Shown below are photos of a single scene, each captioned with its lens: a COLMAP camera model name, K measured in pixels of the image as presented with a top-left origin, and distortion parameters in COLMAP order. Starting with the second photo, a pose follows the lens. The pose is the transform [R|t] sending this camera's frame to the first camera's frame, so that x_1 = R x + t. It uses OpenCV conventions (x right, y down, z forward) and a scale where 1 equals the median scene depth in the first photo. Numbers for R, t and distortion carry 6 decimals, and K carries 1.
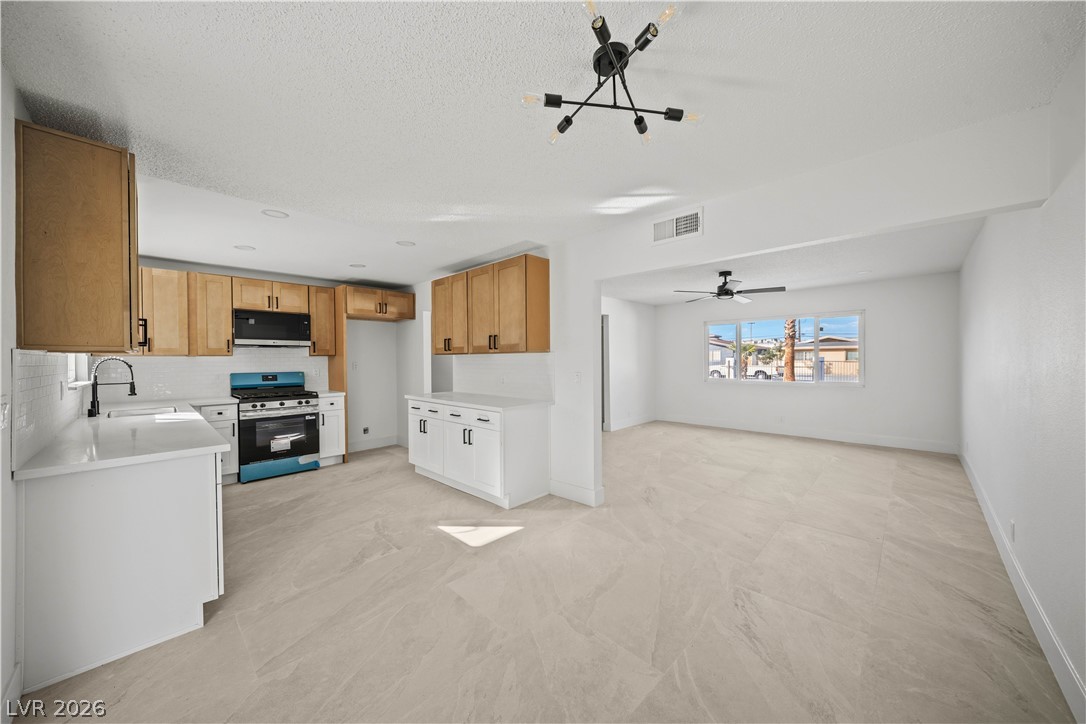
lens RADIAL K [[381.5, 0, 545.1], [0, 381.5, 363.0], [0, 0, 1]] dist [0.001346, -0.000091]
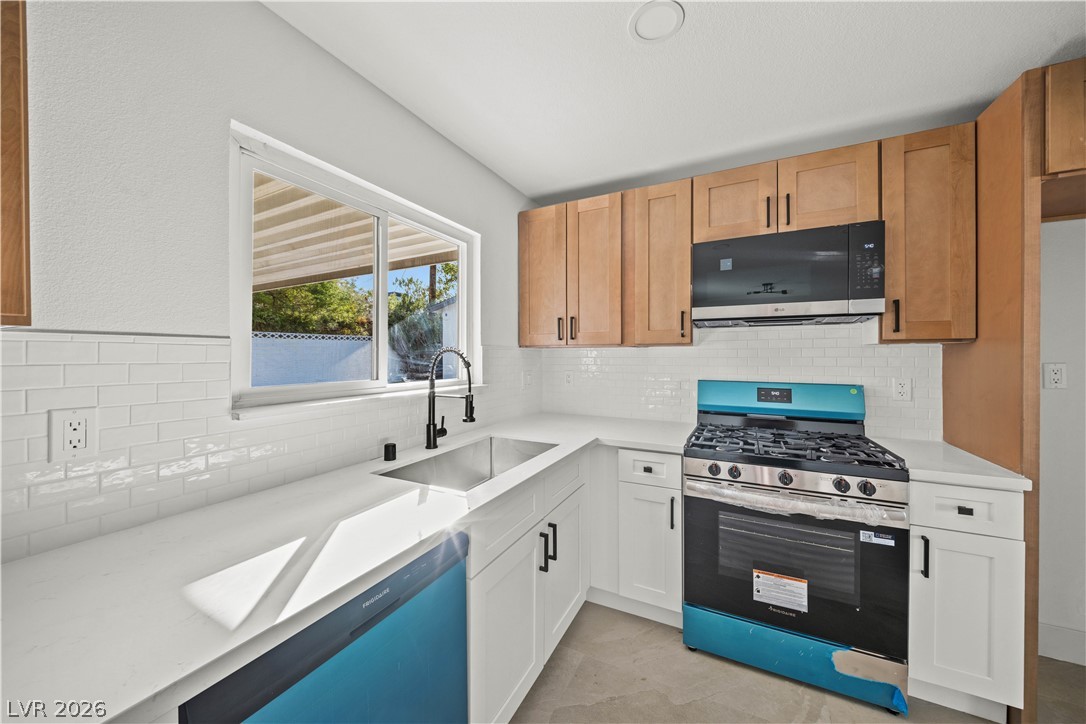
lens RADIAL K [[380.1, 0, 523.1], [0, 380.1, 358.3], [0, 0, 1]] dist [0.001876, -0.005727]
pose [[0.248190, 0.013824, -0.968613, -0.407071], [-0.011867, 0.999867, 0.011229, -0.004705], [0.968639, 0.008708, 0.248321, 0.671767]]
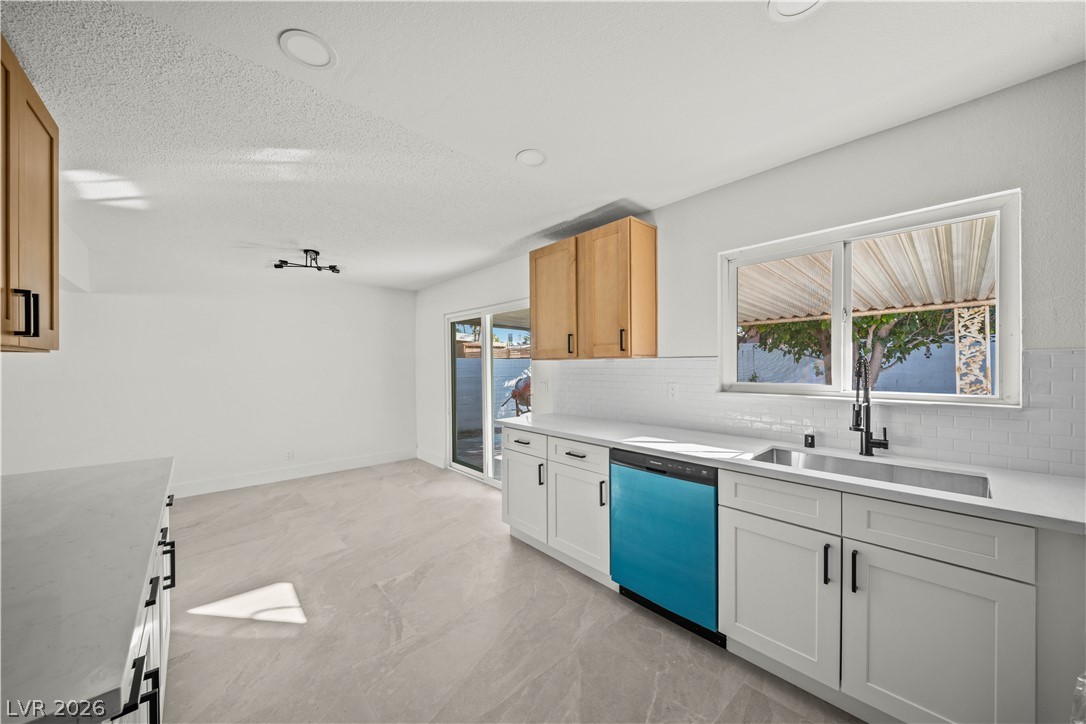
lens RADIAL K [[384.5, 0, 549.9], [0, 384.5, 363.4], [0, 0, 1]] dist [0.008672, -0.000029]
pose [[-0.998160, 0.013194, 0.059175, -0.508034], [0.013713, 0.999871, 0.008368, -0.012133], [-0.059057, 0.009164, -0.998213, 1.121194]]
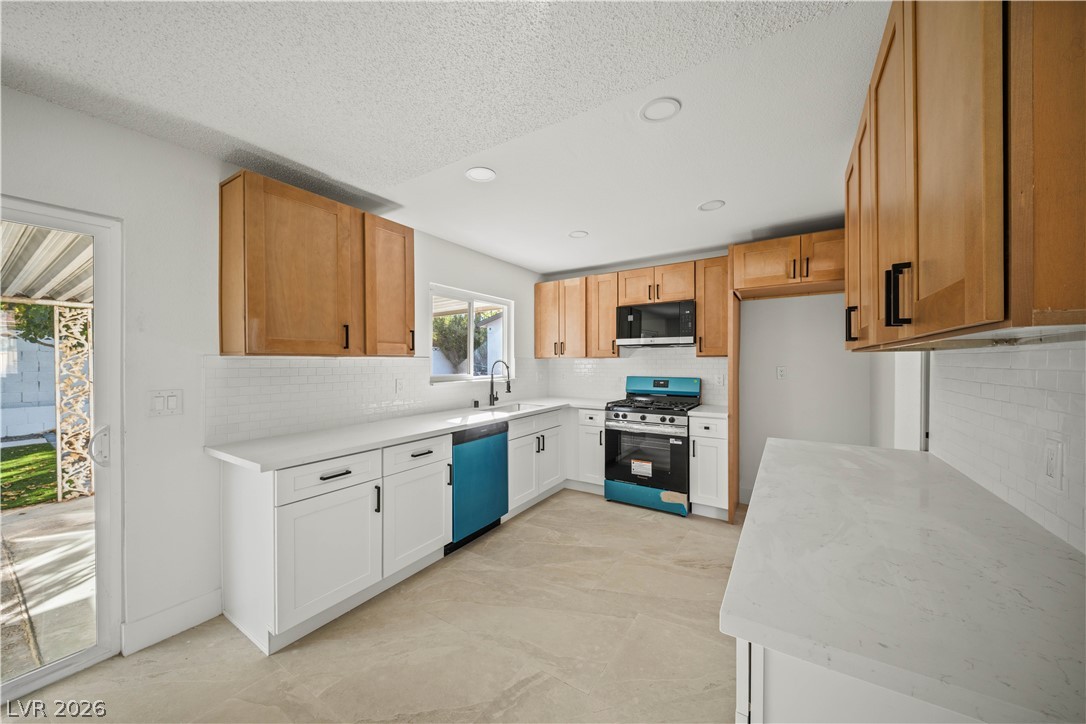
lens RADIAL K [[378.9, 0, 539.3], [0, 378.9, 363.5], [0, 0, 1]] dist [0.005983, -0.000113]
pose [[0.182276, 0.010041, -0.983196, 0.048637], [-0.009033, 0.999923, 0.008537, -0.010390], [0.983206, 0.007325, 0.182353, 0.637119]]
